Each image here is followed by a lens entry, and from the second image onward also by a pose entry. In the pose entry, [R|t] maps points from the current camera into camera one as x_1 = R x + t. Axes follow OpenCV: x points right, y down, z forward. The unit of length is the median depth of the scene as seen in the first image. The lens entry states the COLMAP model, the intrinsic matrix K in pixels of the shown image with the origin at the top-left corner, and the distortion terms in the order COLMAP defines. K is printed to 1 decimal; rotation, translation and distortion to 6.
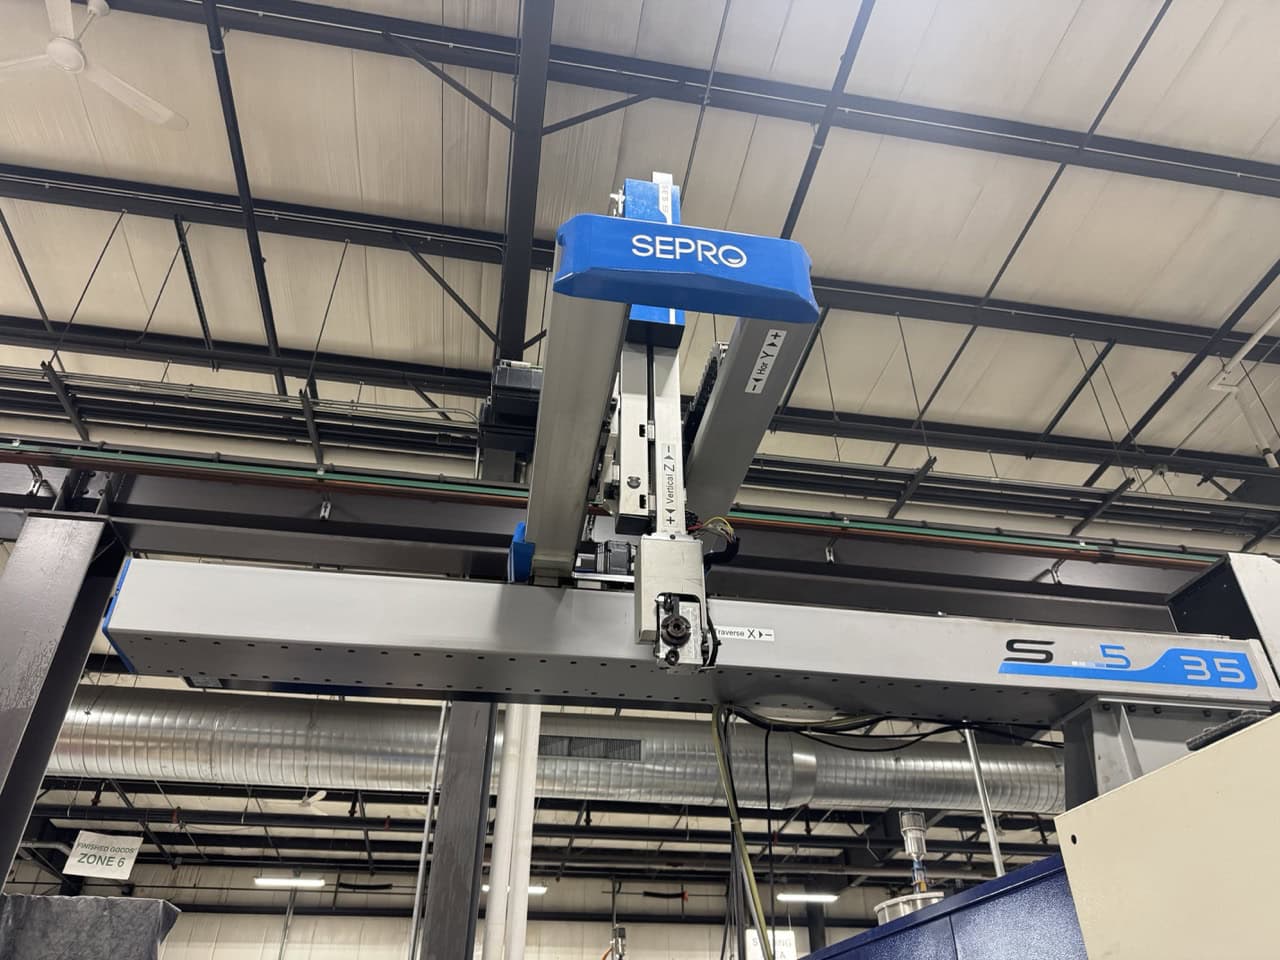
lens RADIAL K [[885.2, 0, 640.0], [0, 885.2, 480.0], [0, 0, 1]] dist [0.092046, -0.124823]
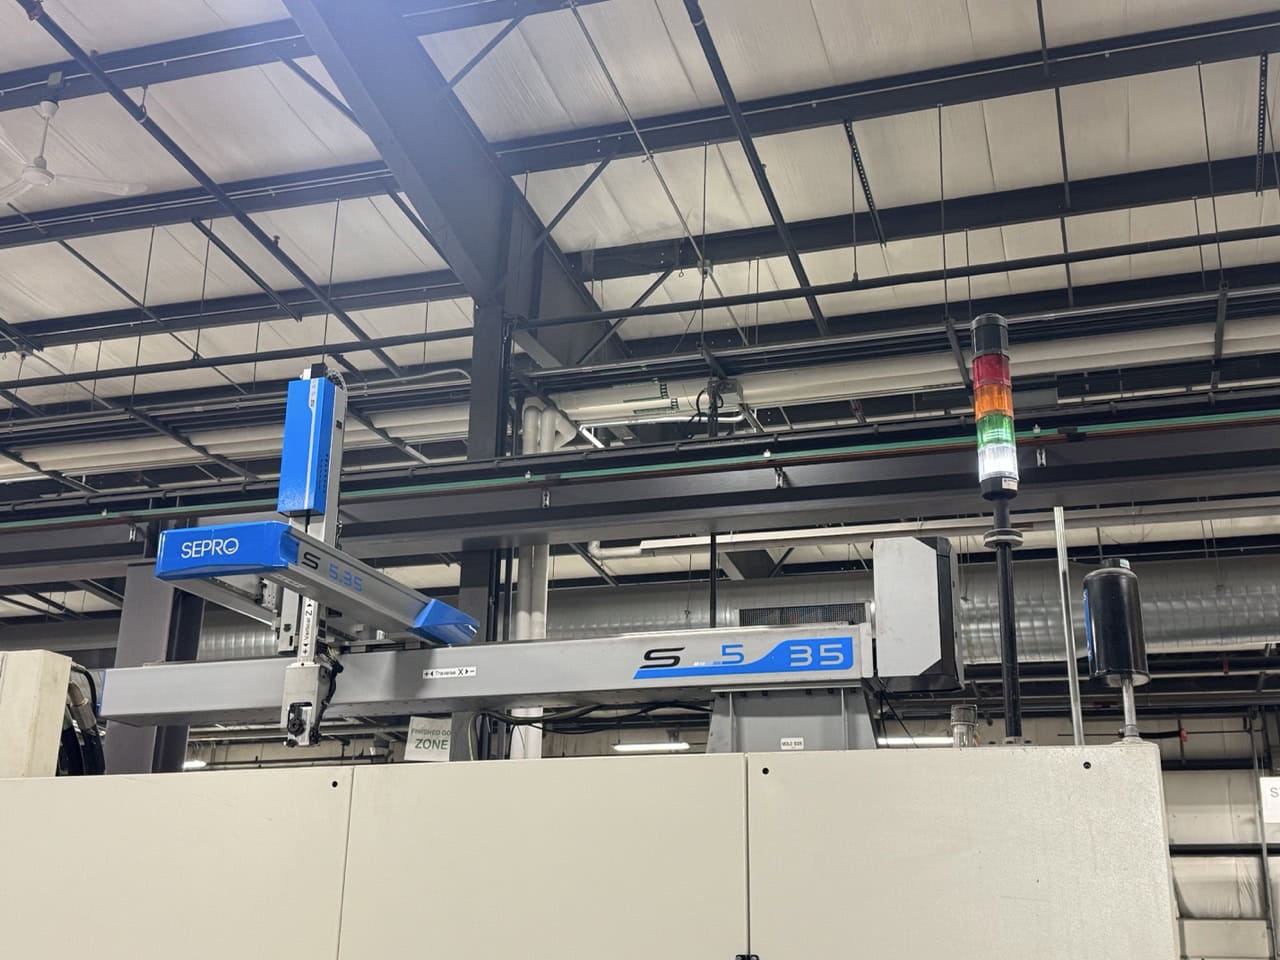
lens RADIAL K [[1558.4, 0, 640.0], [0, 1558.4, 480.0], [0, 0, 1]] dist [0.085313, 0.005519]
pose [[0.875654, -0.129980, -0.465119, 1.463547], [0.258174, 0.939917, 0.223386, -0.550868], [0.408138, -0.315690, 0.856600, -0.835462]]
